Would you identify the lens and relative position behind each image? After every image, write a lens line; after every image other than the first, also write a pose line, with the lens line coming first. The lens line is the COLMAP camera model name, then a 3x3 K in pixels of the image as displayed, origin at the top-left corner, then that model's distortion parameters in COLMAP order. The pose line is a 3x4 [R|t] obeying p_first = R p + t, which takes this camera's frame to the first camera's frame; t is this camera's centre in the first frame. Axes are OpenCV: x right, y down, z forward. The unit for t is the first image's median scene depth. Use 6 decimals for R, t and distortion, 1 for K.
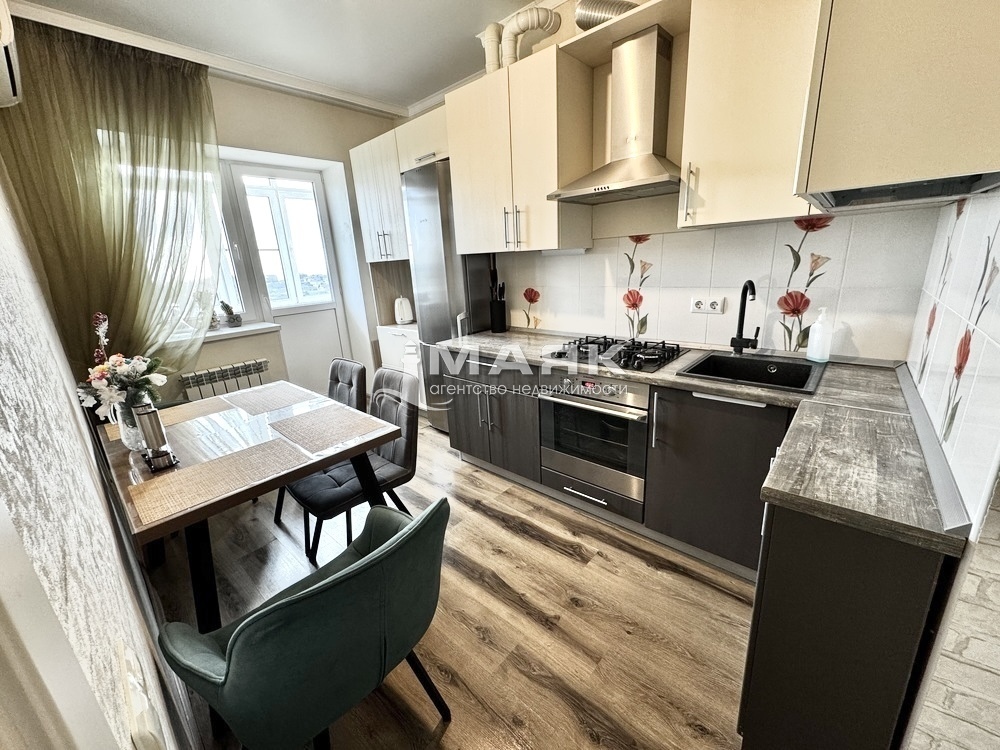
lens RADIAL K [[396.3, 0, 500.0], [0, 396.3, 375.0], [0, 0, 1]] dist [-0.000015, 0.000000]
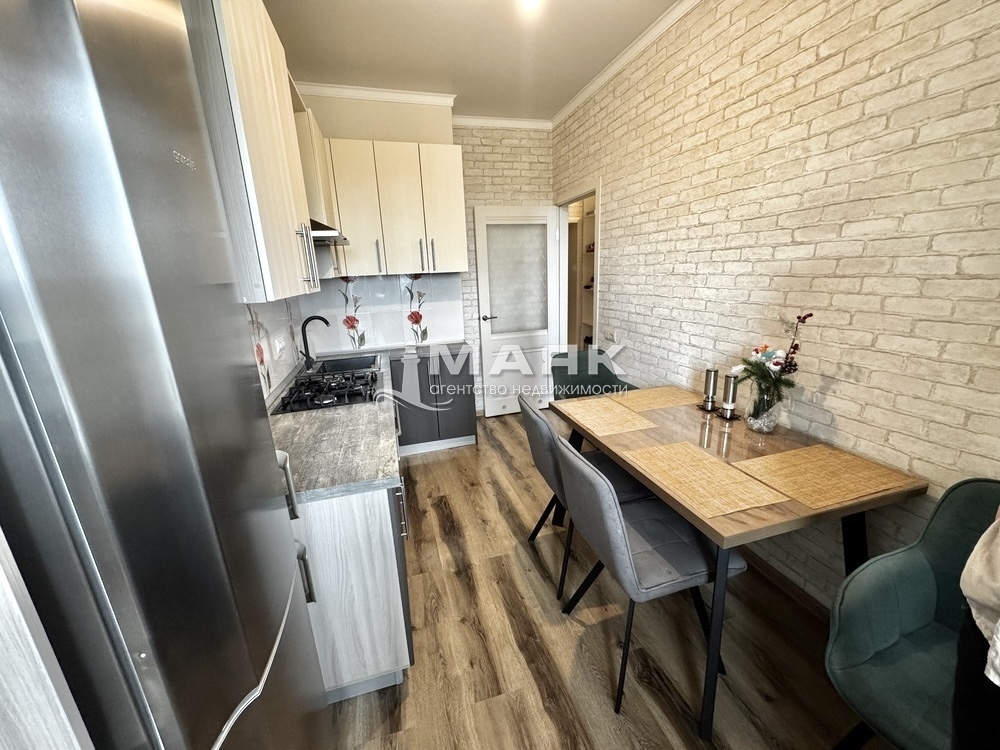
lens RADIAL K [[396.3, 0, 500.0], [0, 396.3, 375.0], [0, 0, 1]] dist [-0.000015, 0.000000]
pose [[-0.843346, -0.048956, 0.535136, -0.793362], [0.232385, 0.864683, 0.445331, -0.568736], [-0.484525, 0.499926, -0.717851, 1.904223]]
